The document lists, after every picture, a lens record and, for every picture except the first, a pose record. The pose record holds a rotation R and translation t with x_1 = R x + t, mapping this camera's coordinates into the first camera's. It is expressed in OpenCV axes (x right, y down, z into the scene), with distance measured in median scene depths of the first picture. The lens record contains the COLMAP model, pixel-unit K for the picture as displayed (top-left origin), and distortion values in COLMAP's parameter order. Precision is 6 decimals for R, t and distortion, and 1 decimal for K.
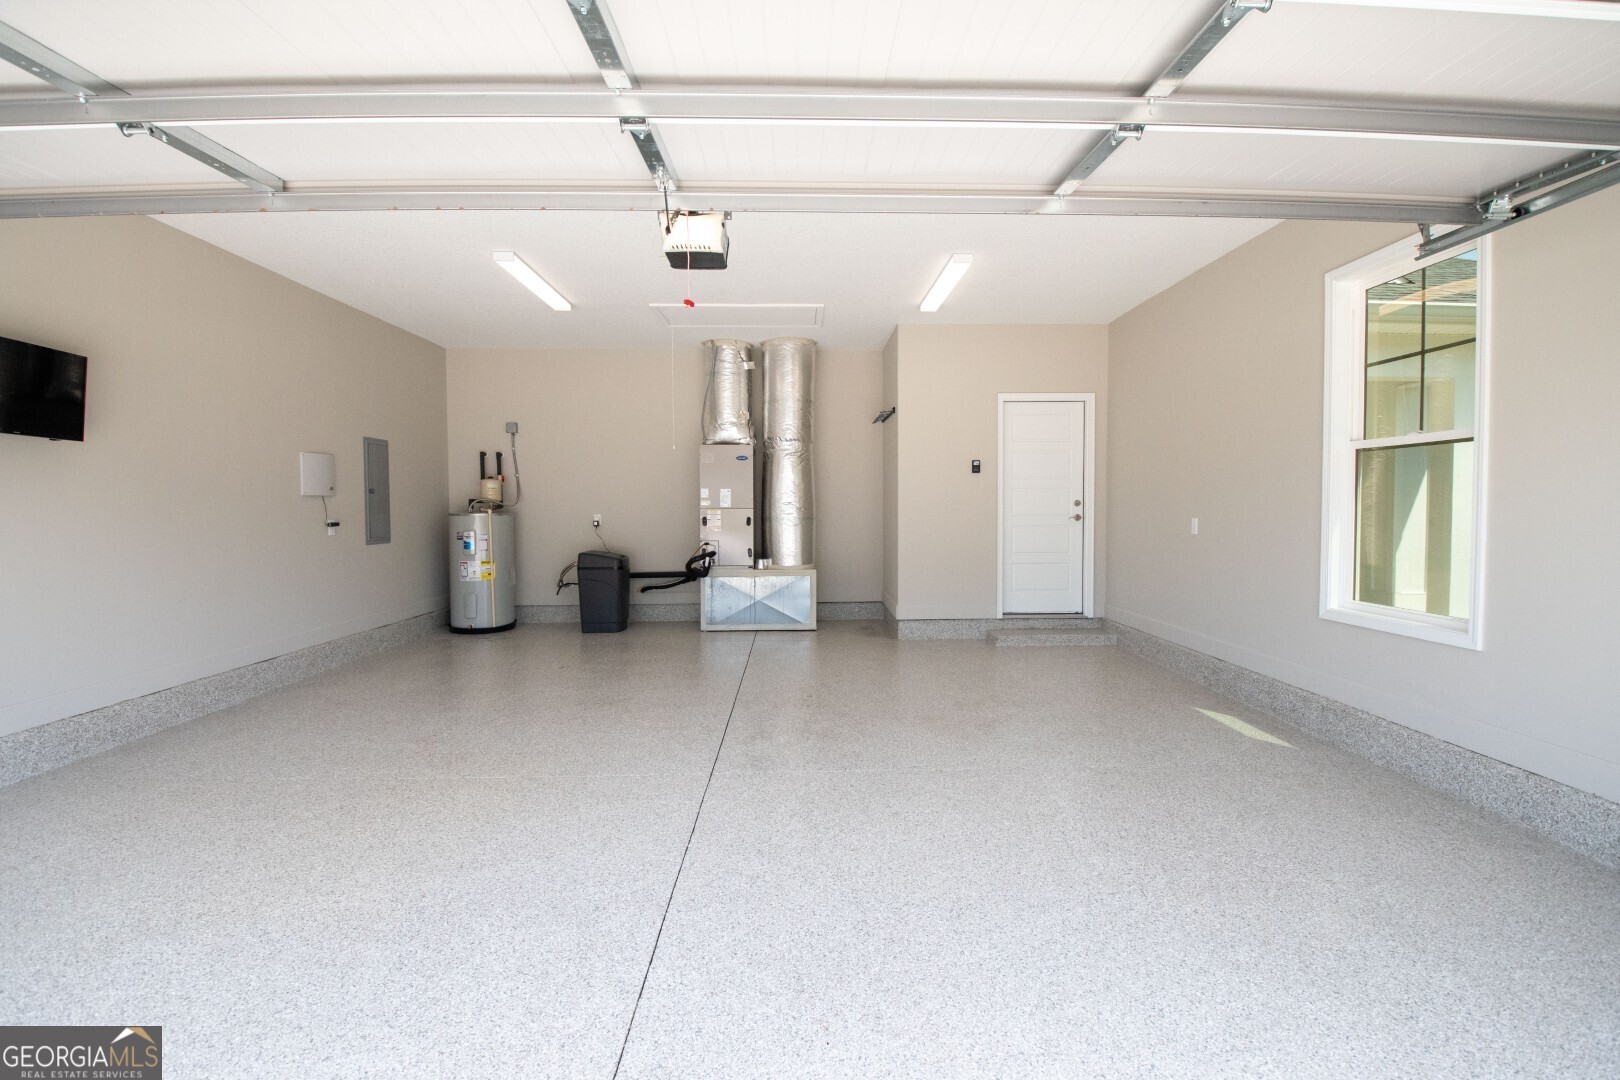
lens RADIAL K [[714.6, 0, 819.7], [0, 714.6, 530.5], [0, 0, 1]] dist [0.001974, -0.017371]
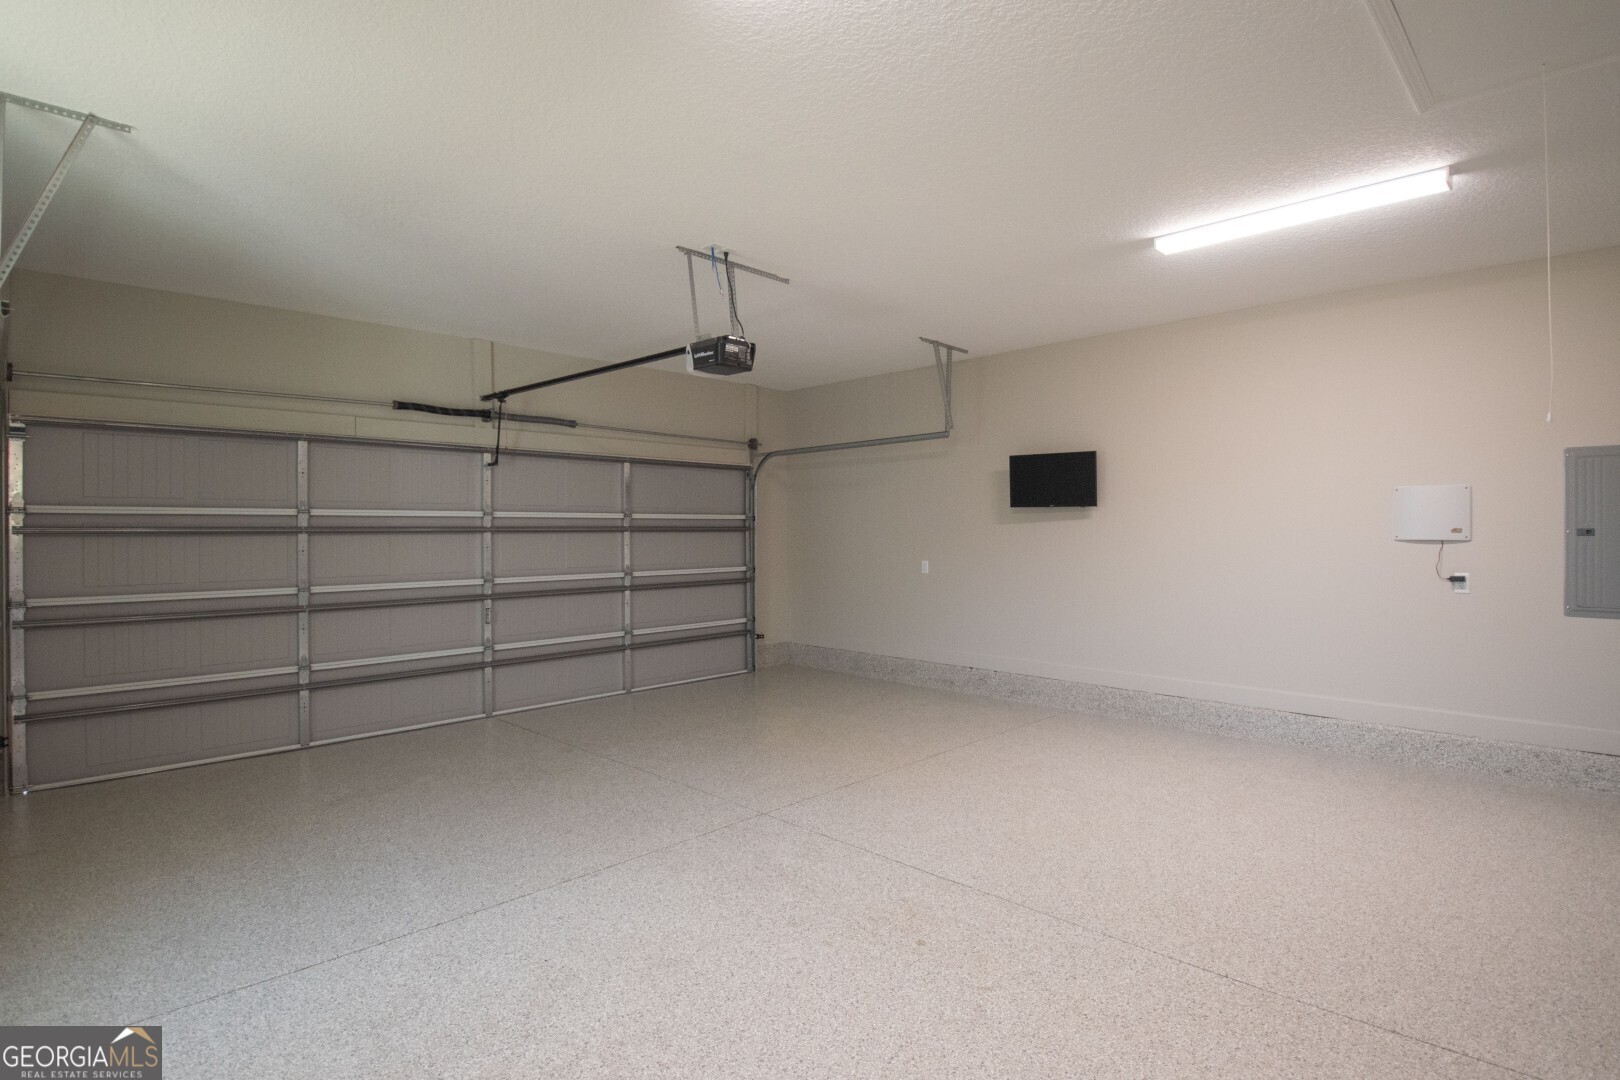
lens RADIAL K [[782.5, 0, 810.0], [0, 782.5, 540.0], [0, 0, 1]] dist [-0.001361, -0.000214]
pose [[-0.718220, 0.016600, -0.695618, 0.366451], [-0.016387, 0.999035, 0.040760, -0.071612], [0.695623, 0.040673, -0.717254, 1.123999]]
